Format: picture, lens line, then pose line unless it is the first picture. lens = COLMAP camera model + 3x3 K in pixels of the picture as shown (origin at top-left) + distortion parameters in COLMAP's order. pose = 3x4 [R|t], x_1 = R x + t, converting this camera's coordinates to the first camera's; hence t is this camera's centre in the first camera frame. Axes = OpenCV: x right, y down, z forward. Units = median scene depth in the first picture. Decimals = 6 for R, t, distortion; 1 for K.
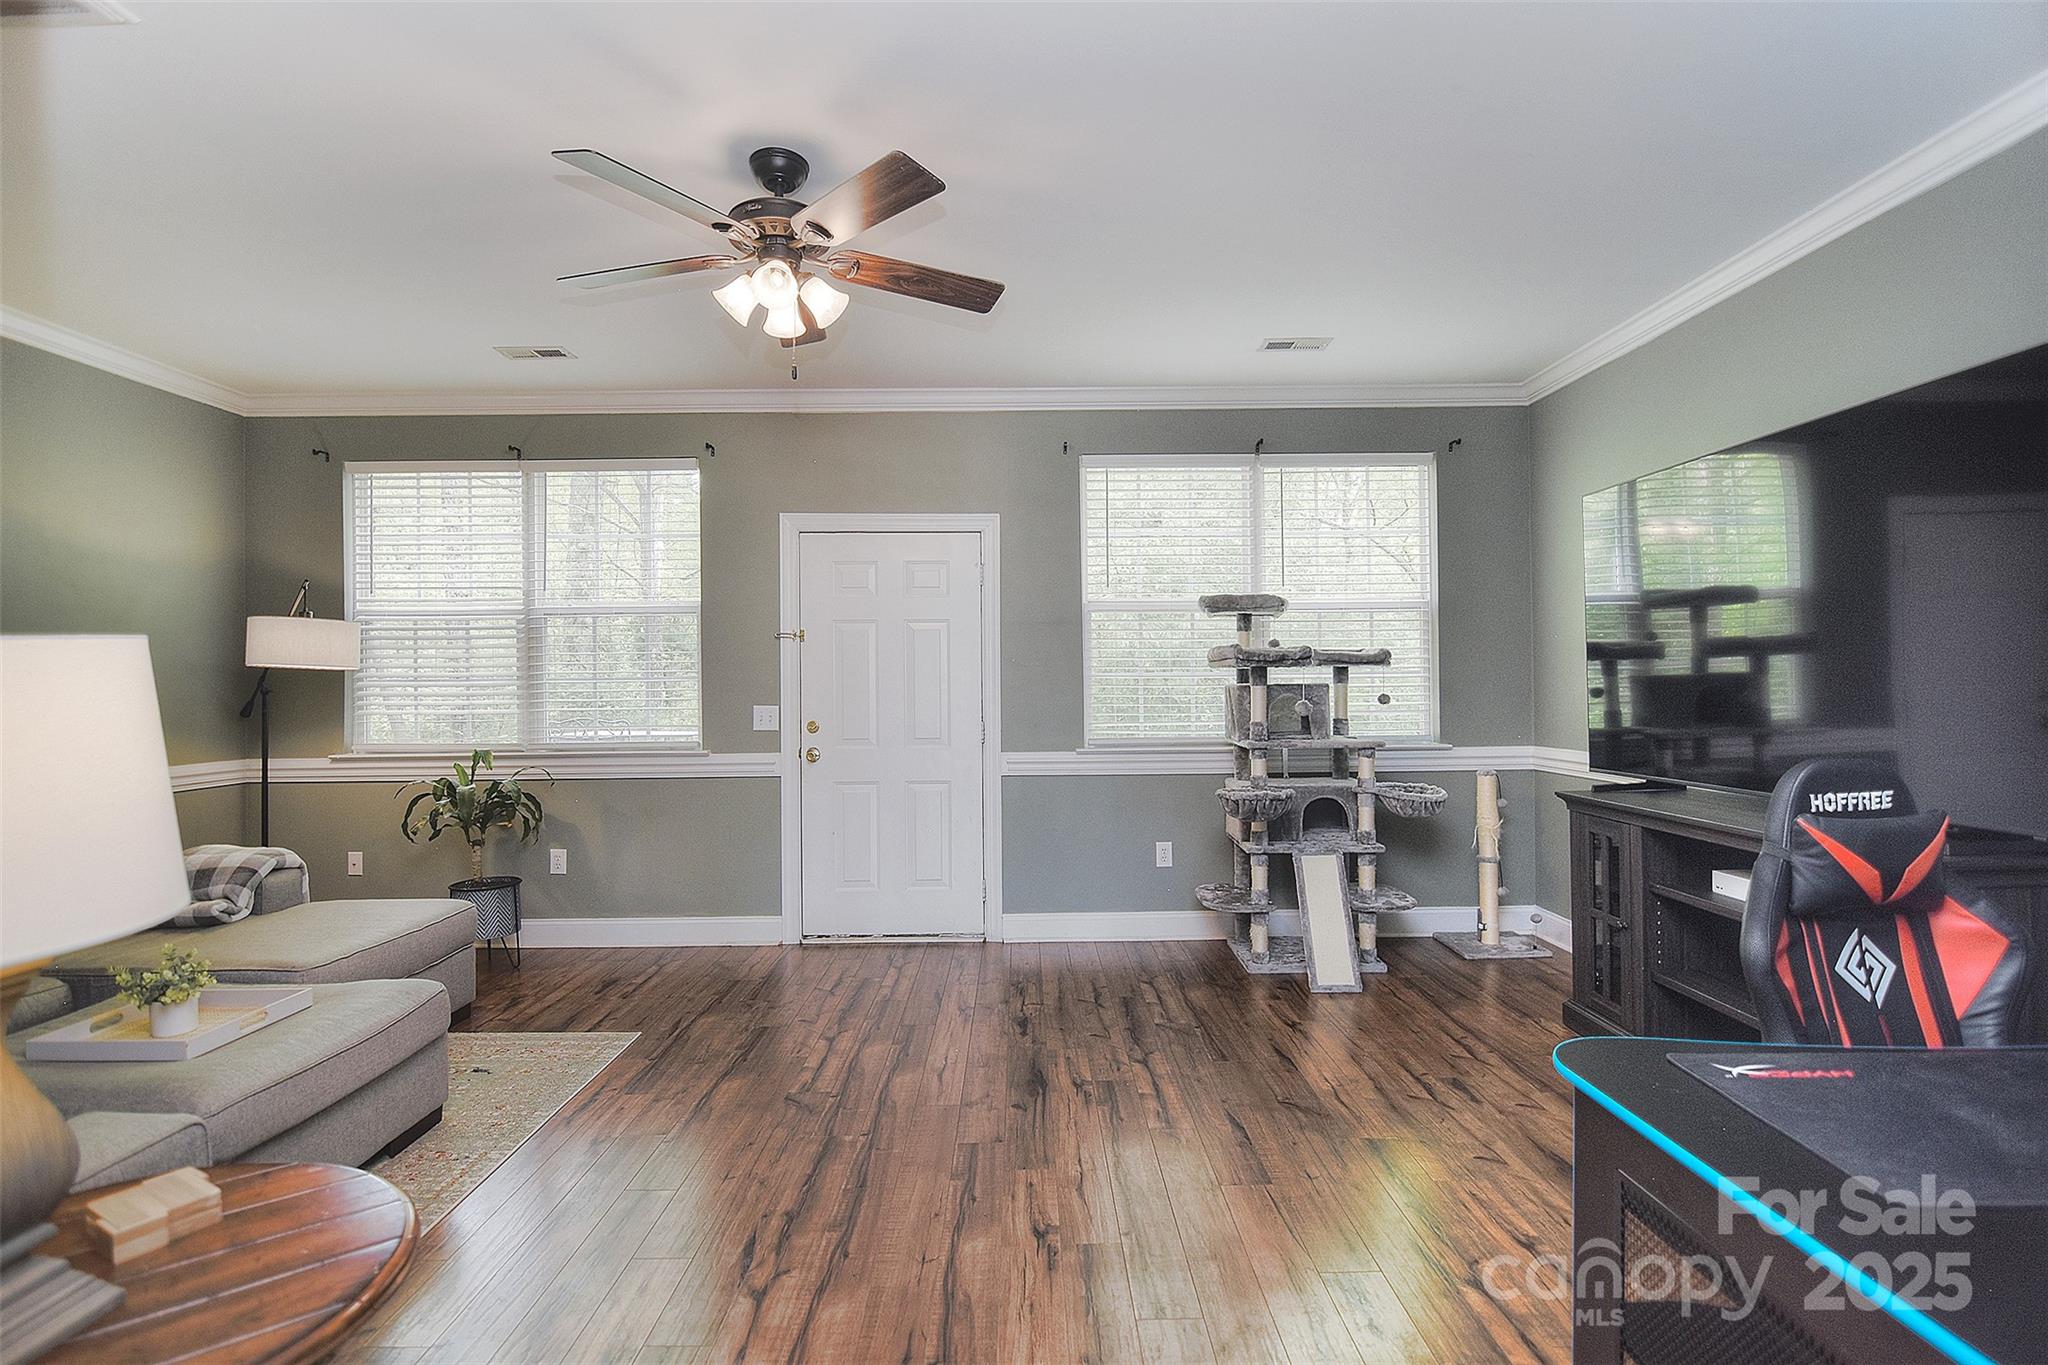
lens RADIAL K [[996.6, 0, 1027.1], [0, 996.6, 680.6], [0, 0, 1]] dist [-0.000265, -0.005525]
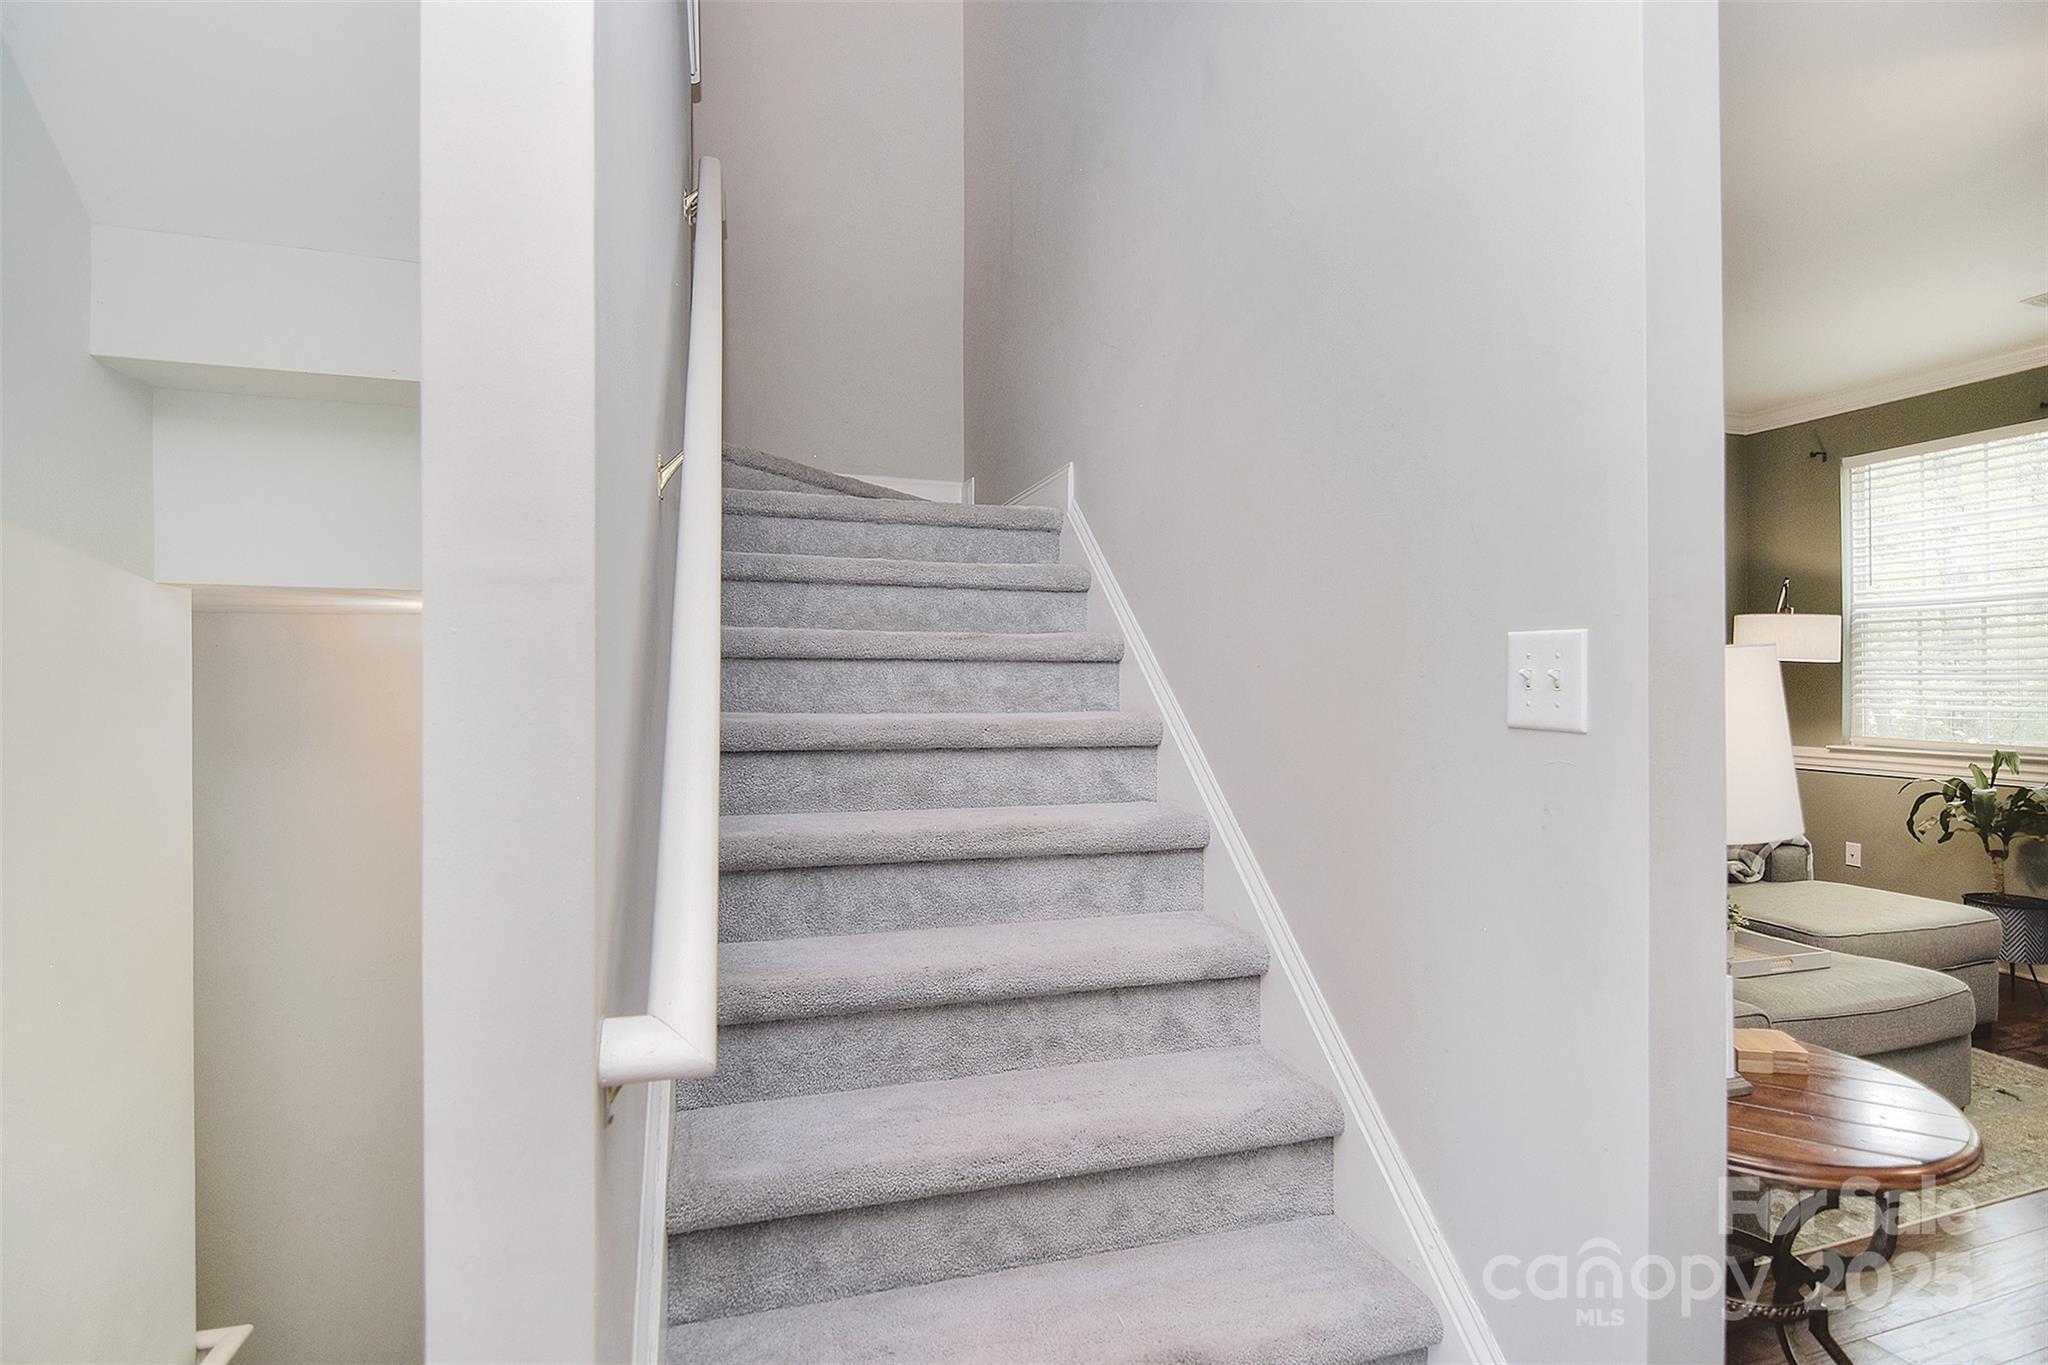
lens RADIAL K [[996.6, 0, 1039.2], [0, 996.6, 671.1], [0, 0, 1]] dist [-0.000265, -0.005525]
pose [[0.300431, 0.002933, -0.953799, 0.048456], [0.001290, 0.999993, 0.003481, -0.008013], [0.953803, -0.002276, 0.300425, -0.110564]]
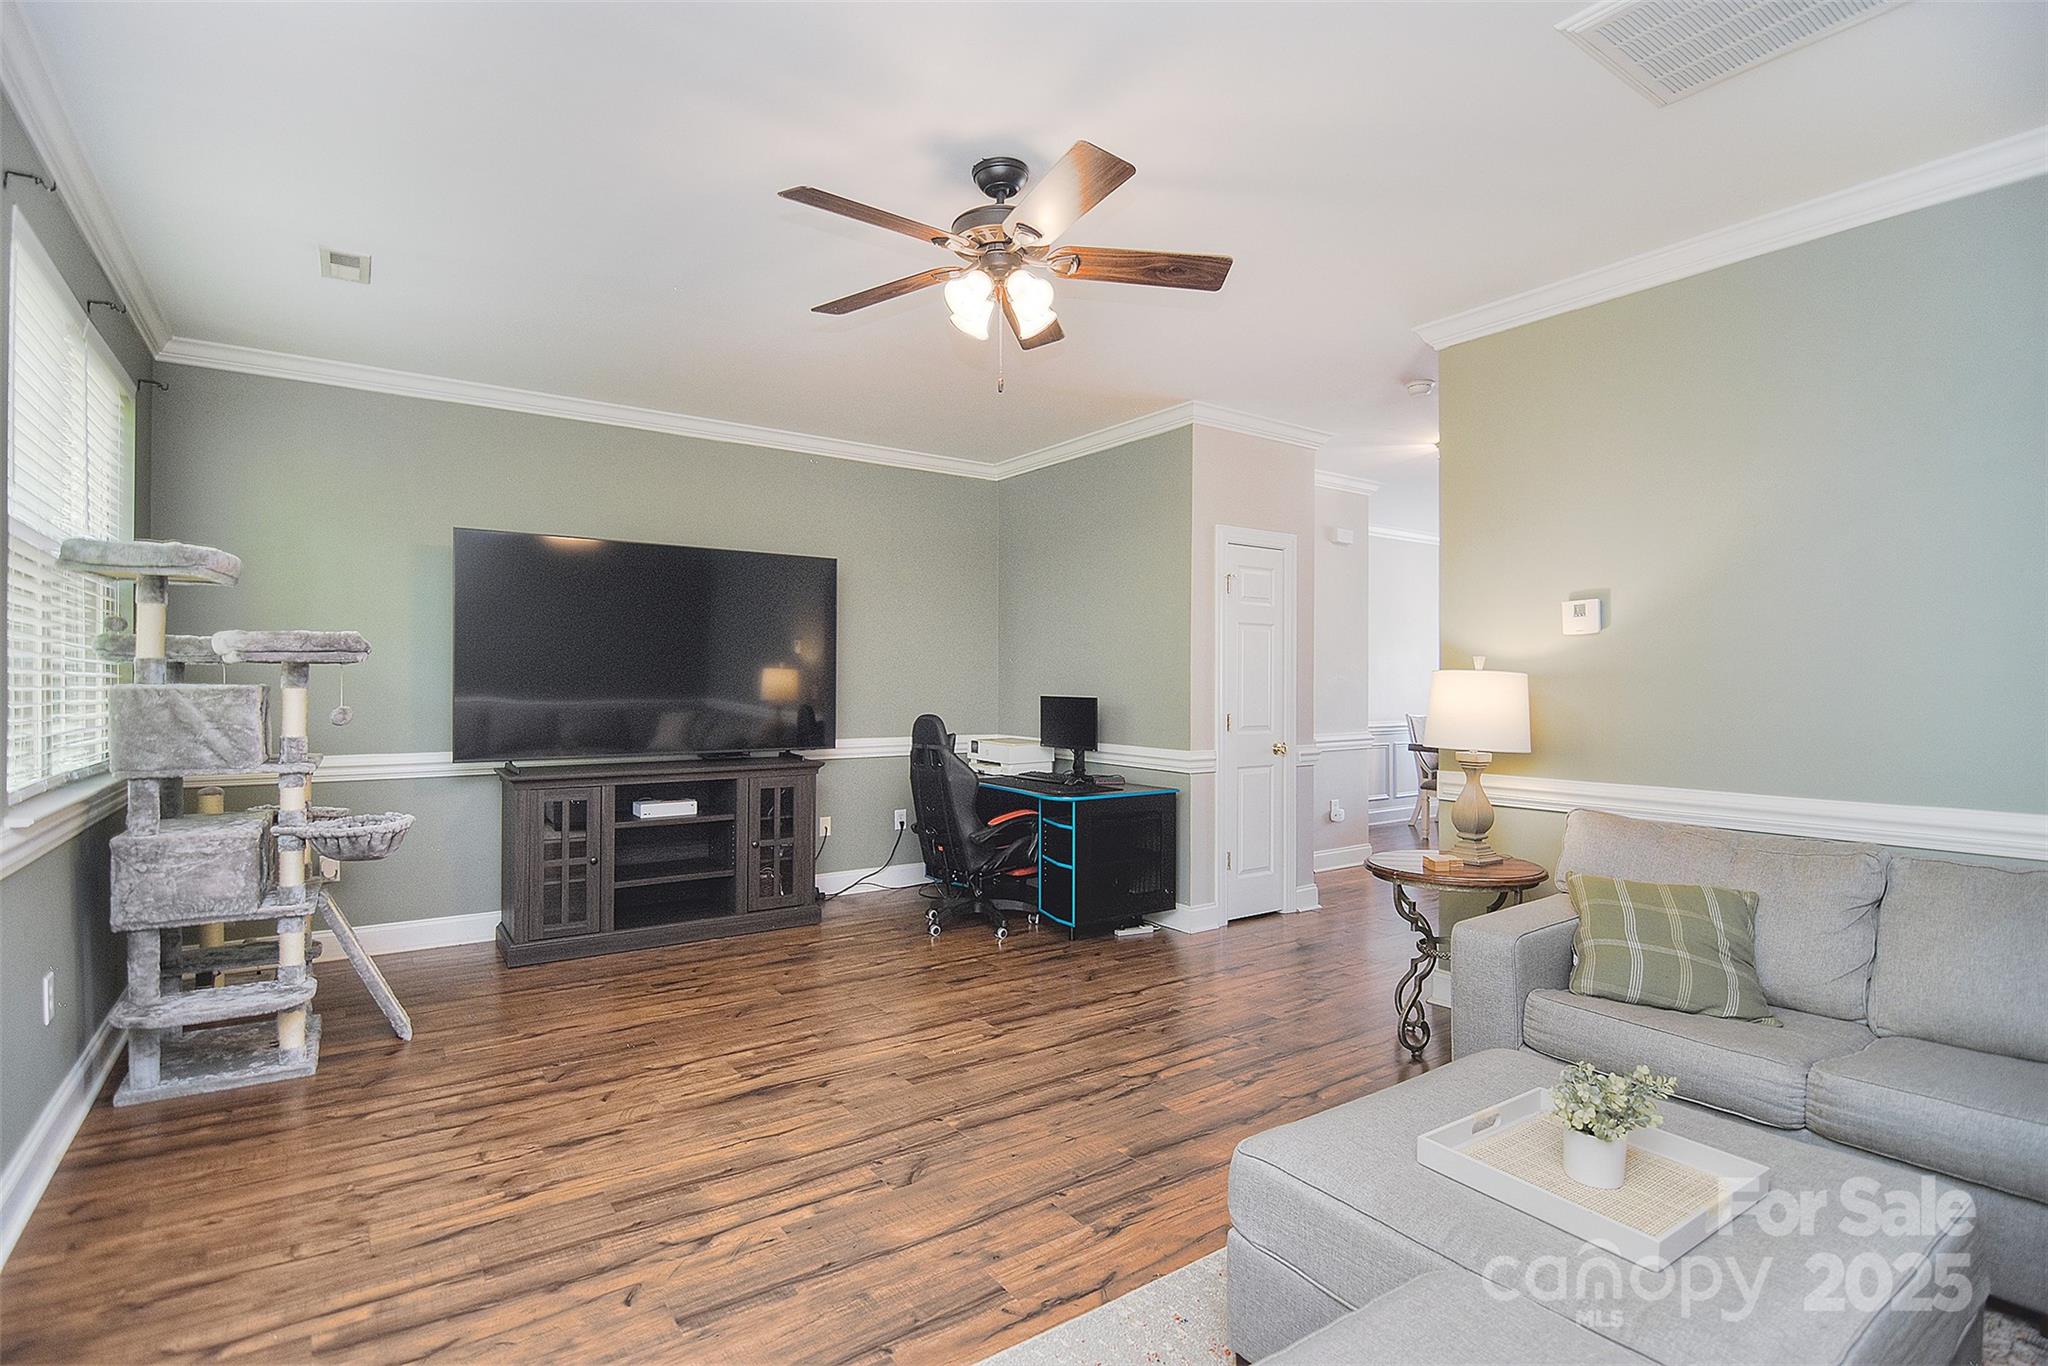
lens RADIAL K [[996.6, 0, 1022.4], [0, 996.6, 687.2], [0, 0, 1]] dist [-0.000265, -0.005525]
pose [[-0.574549, 0.011029, 0.818396, -0.671361], [-0.001688, 0.999891, -0.014660, 0.013494], [-0.818468, -0.009805, -0.574468, 0.964062]]
